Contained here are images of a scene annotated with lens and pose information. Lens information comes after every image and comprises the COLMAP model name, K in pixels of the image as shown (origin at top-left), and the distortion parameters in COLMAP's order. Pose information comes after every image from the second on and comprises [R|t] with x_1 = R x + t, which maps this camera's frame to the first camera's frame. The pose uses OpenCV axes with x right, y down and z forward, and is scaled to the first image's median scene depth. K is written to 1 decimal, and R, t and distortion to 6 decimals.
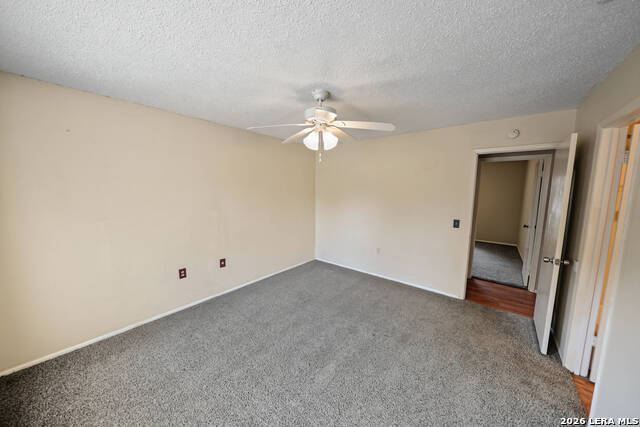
lens RADIAL K [[216.7, 0, 316.7], [0, 216.7, 214.6], [0, 0, 1]] dist [-0.003927, -0.000364]
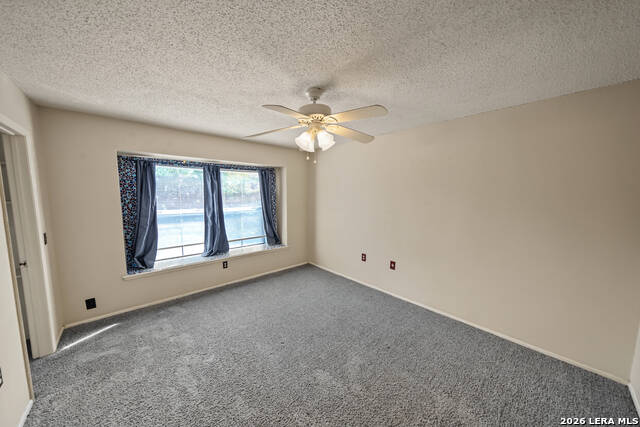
lens RADIAL K [[216.7, 0, 316.7], [0, 216.7, 214.6], [0, 0, 1]] dist [-0.003927, -0.000364]
pose [[-0.194110, 0.085775, -0.977223, 0.754796], [-0.134627, 0.984415, 0.113148, -0.110158], [0.971698, 0.153523, -0.179537, 0.931213]]
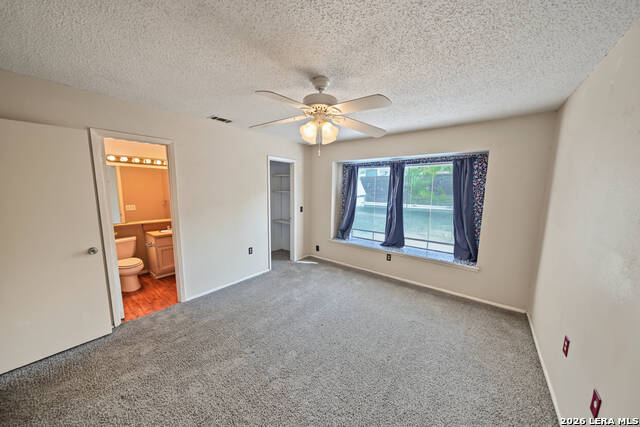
lens RADIAL K [[216.7, 0, 316.7], [0, 216.7, 214.6], [0, 0, 1]] dist [-0.003927, -0.000364]
pose [[-0.999504, -0.029574, 0.010816, 0.007241], [-0.025865, 0.966933, 0.253717, -0.193564], [-0.017962, 0.253312, -0.967218, 1.512745]]
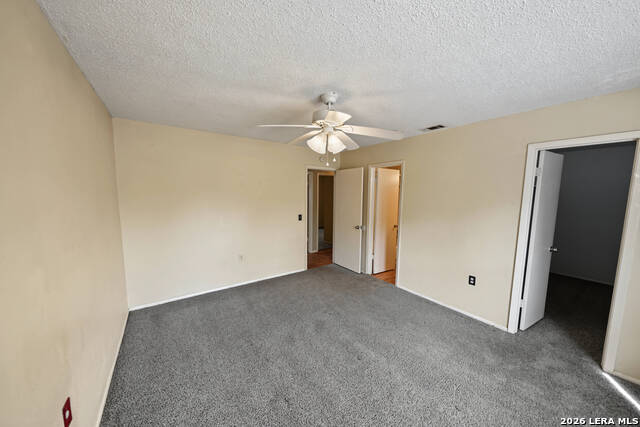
lens RADIAL K [[216.7, 0, 316.7], [0, 216.7, 214.6], [0, 0, 1]] dist [-0.003927, -0.000364]
pose [[0.285033, -0.110660, 0.952108, -0.747944], [0.115345, 0.990055, 0.080540, -0.088313], [-0.951552, 0.086864, 0.294962, 0.587570]]
